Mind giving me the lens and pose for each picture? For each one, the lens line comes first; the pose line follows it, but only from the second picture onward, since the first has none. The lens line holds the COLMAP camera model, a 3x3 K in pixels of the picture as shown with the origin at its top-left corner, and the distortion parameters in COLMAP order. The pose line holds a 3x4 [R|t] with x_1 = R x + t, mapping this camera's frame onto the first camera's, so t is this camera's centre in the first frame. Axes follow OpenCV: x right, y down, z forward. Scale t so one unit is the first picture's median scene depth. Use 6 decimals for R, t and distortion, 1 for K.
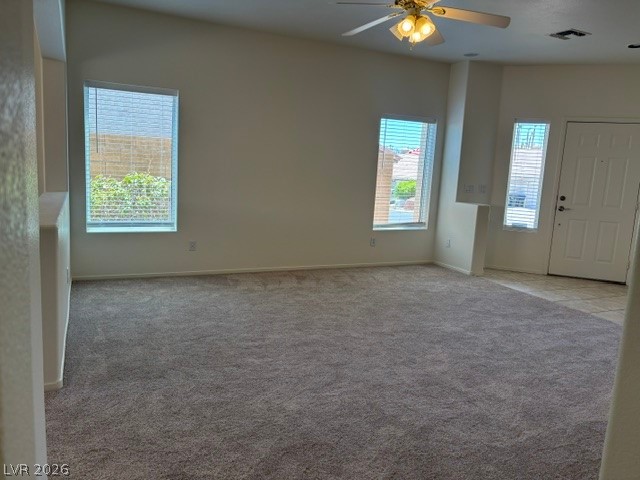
lens RADIAL K [[496.8, 0, 320.0], [0, 496.8, 240.0], [0, 0, 1]] dist [0.008525, -0.004693]
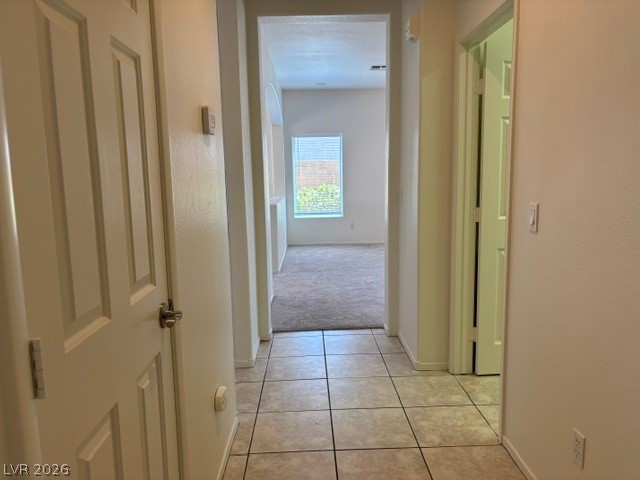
lens RADIAL K [[496.8, 0, 320.0], [0, 496.8, 240.0], [0, 0, 1]] dist [0.008525, -0.004693]
pose [[0.914274, -0.020729, -0.404566, 0.333831], [0.011296, 0.999606, -0.025689, 0.108894], [0.404939, 0.018917, 0.914148, -0.588896]]
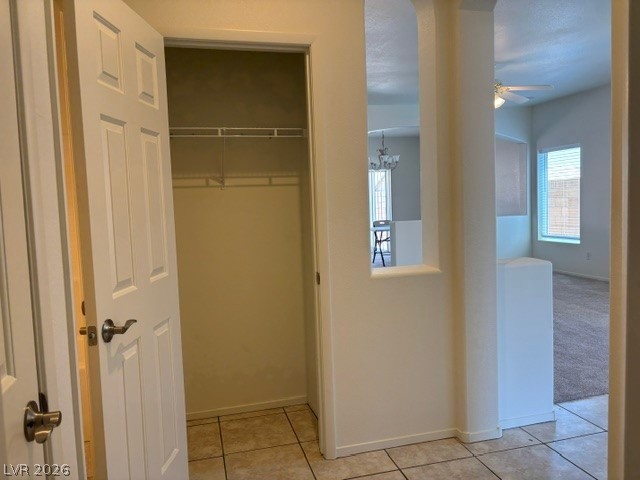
lens RADIAL K [[496.8, 0, 320.0], [0, 496.8, 240.0], [0, 0, 1]] dist [0.008525, -0.004693]
pose [[-0.175473, 0.027445, -0.984102, 1.260958], [-0.125199, 0.990873, 0.049958, -0.007460], [0.976491, 0.131975, -0.170435, 0.568043]]
